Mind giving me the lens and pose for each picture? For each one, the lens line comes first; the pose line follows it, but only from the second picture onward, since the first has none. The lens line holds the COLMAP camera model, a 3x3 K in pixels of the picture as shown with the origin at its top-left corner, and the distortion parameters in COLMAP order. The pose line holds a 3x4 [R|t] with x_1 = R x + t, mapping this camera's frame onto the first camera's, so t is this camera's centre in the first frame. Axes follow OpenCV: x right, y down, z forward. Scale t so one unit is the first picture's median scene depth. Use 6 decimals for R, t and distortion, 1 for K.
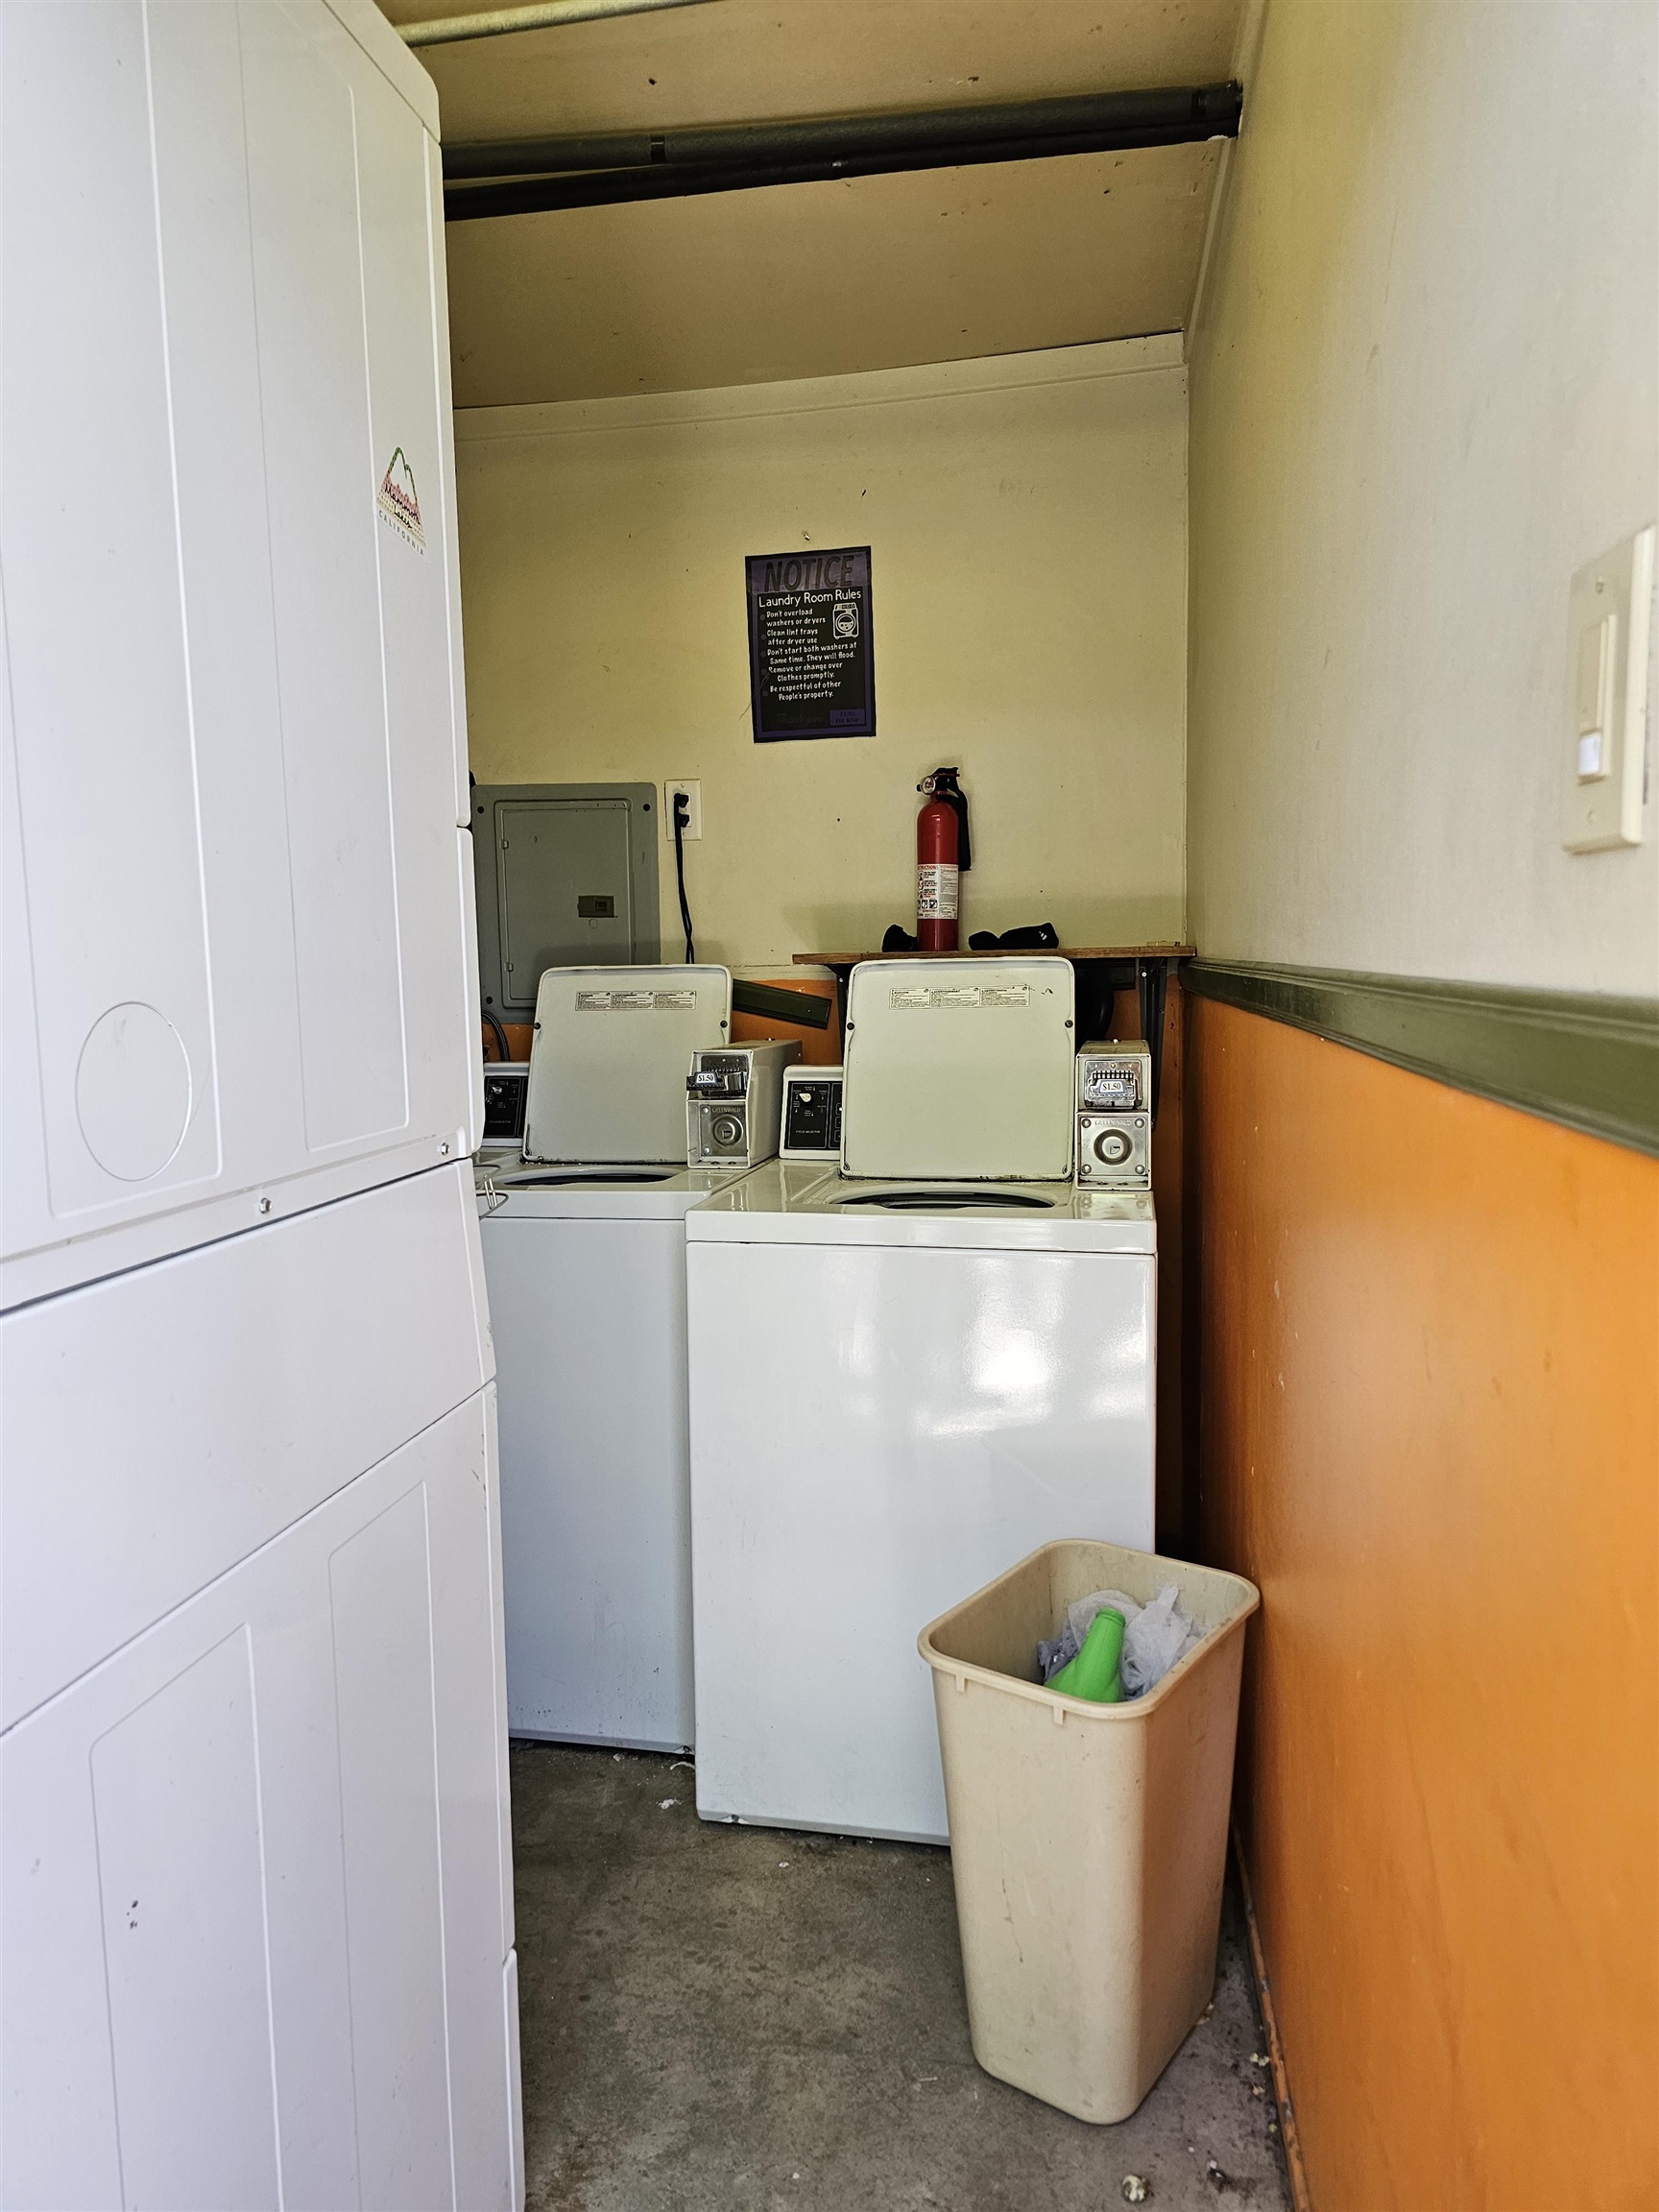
lens RADIAL K [[1477.5, 0, 838.2], [0, 1477.5, 1107.8], [0, 0, 1]] dist [0.043569, -0.053774]
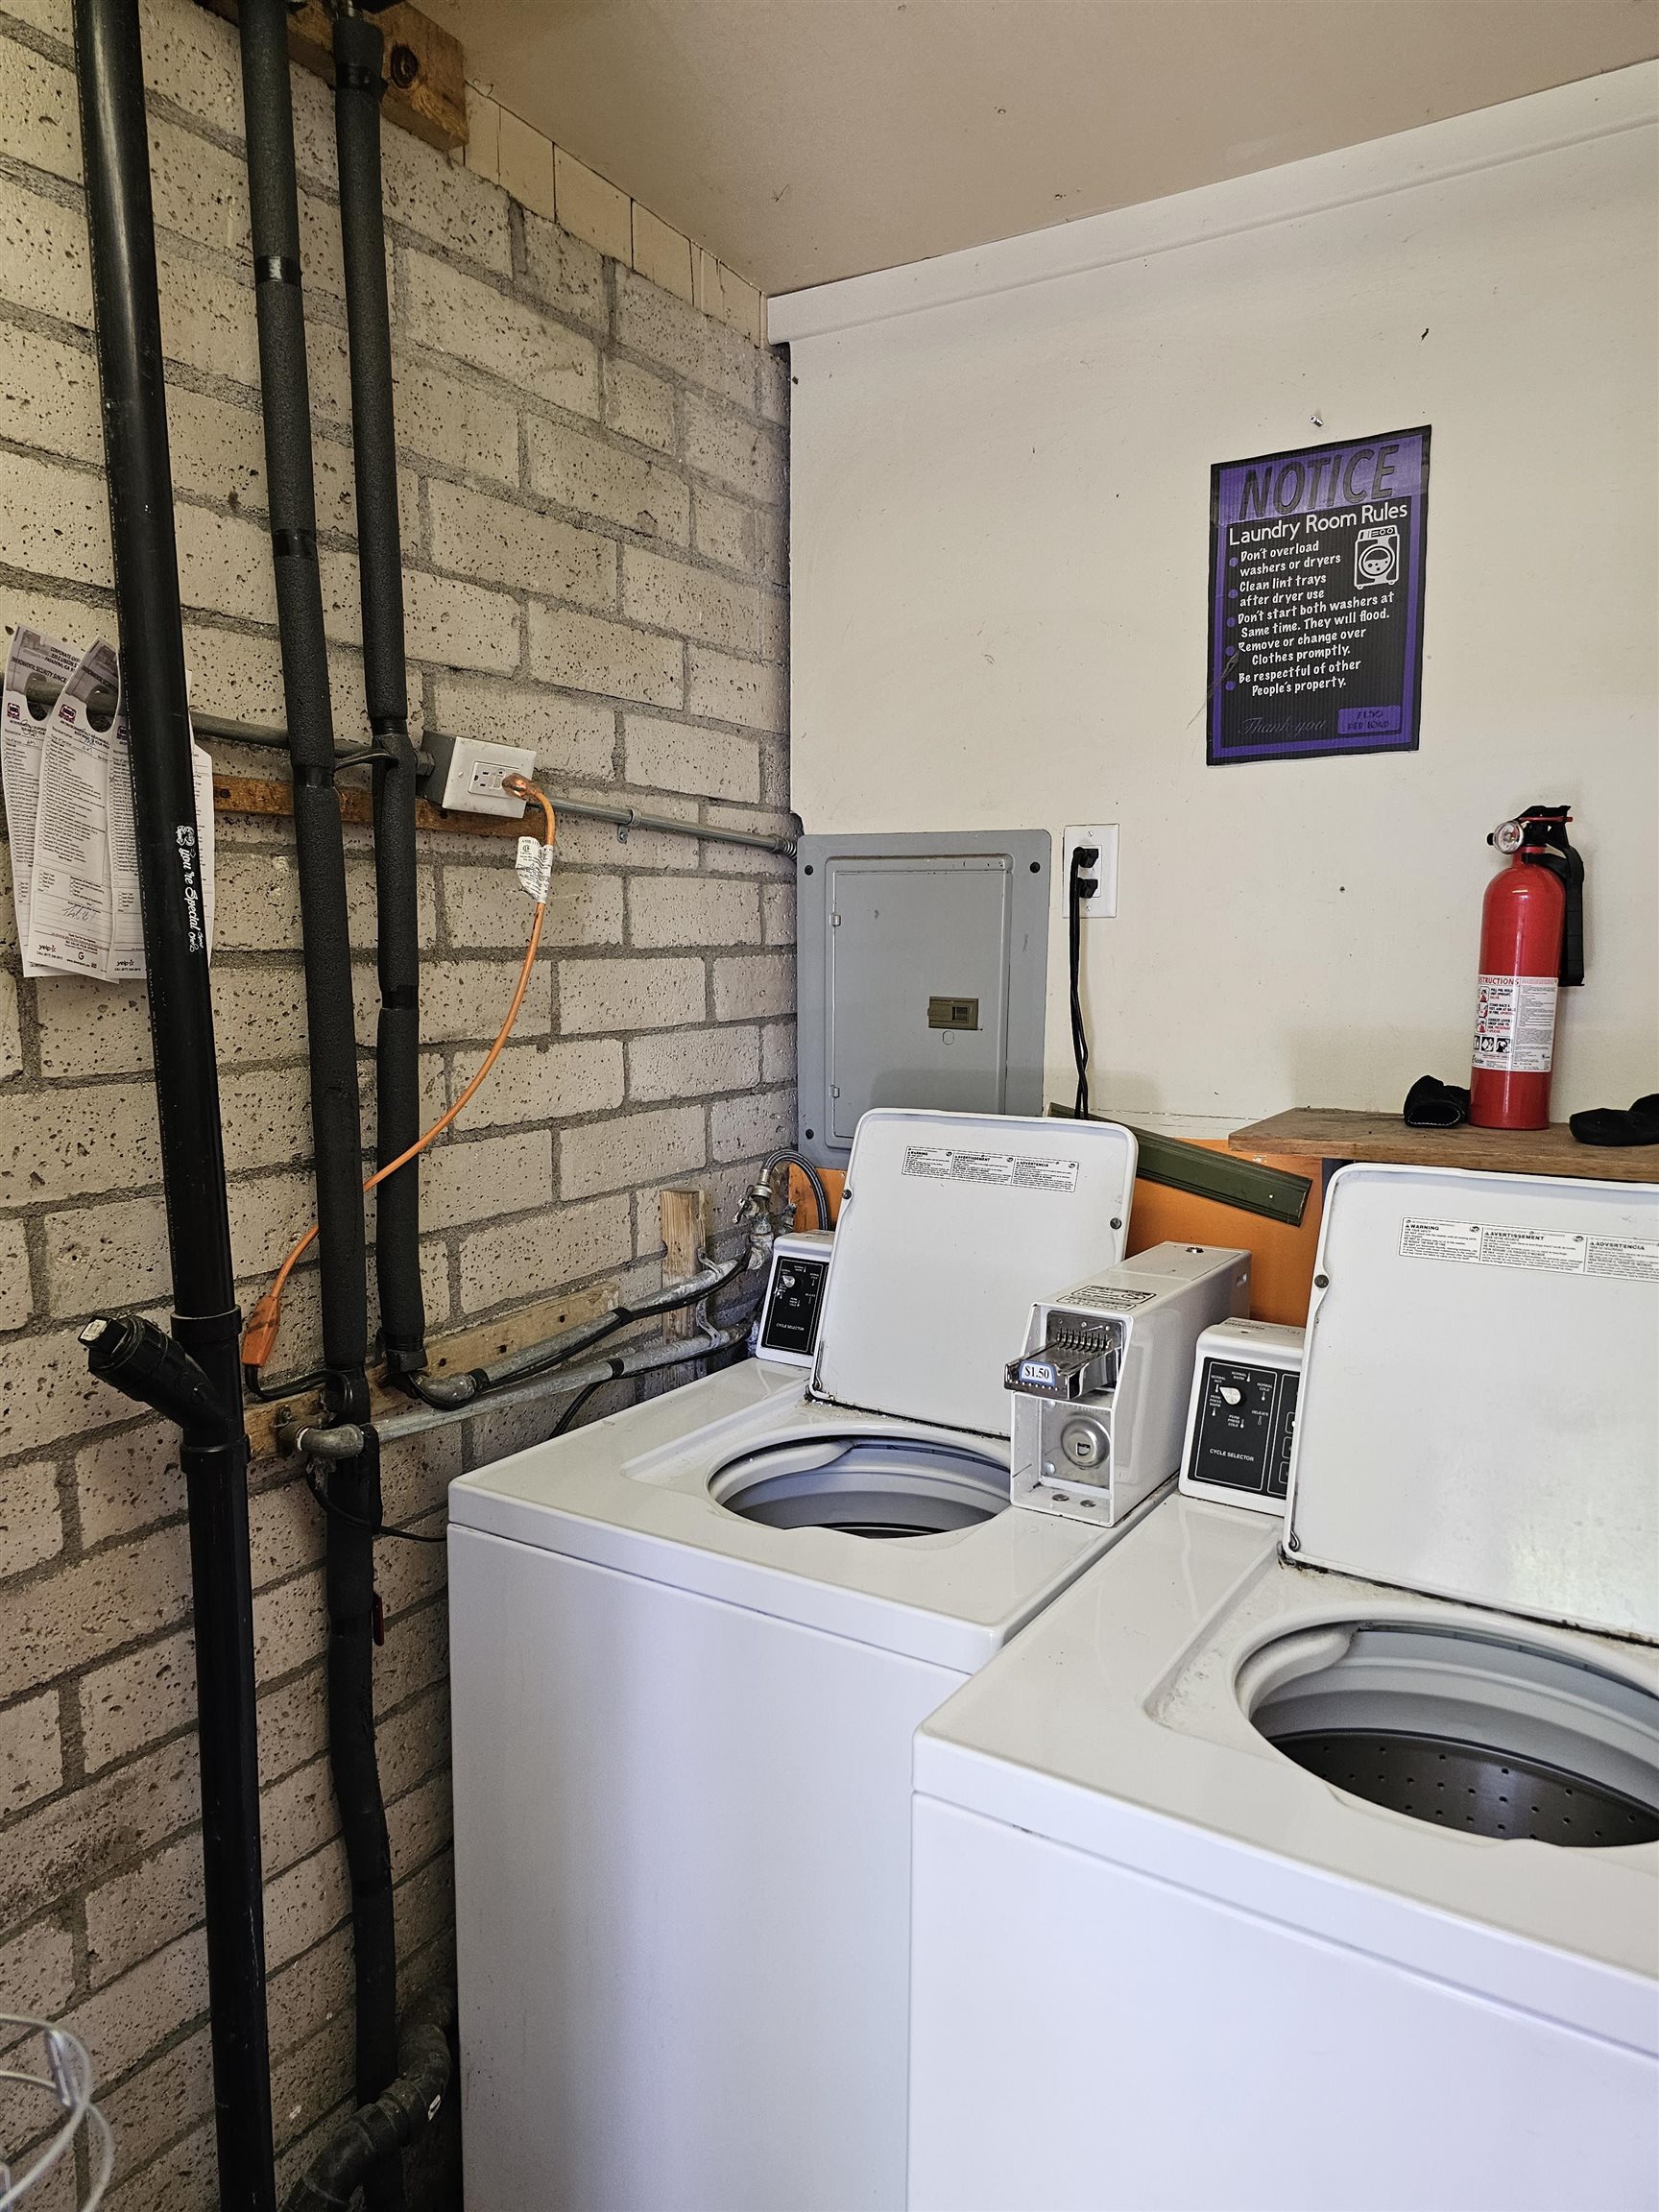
lens RADIAL K [[1477.5, 0, 821.5], [0, 1477.5, 1112.1], [0, 0, 1]] dist [0.043569, -0.053774]
pose [[0.931081, 0.064960, -0.358982, 0.026383], [-0.060877, 0.997888, 0.022677, -0.107112], [0.359697, 0.000739, 0.933069, 0.365407]]
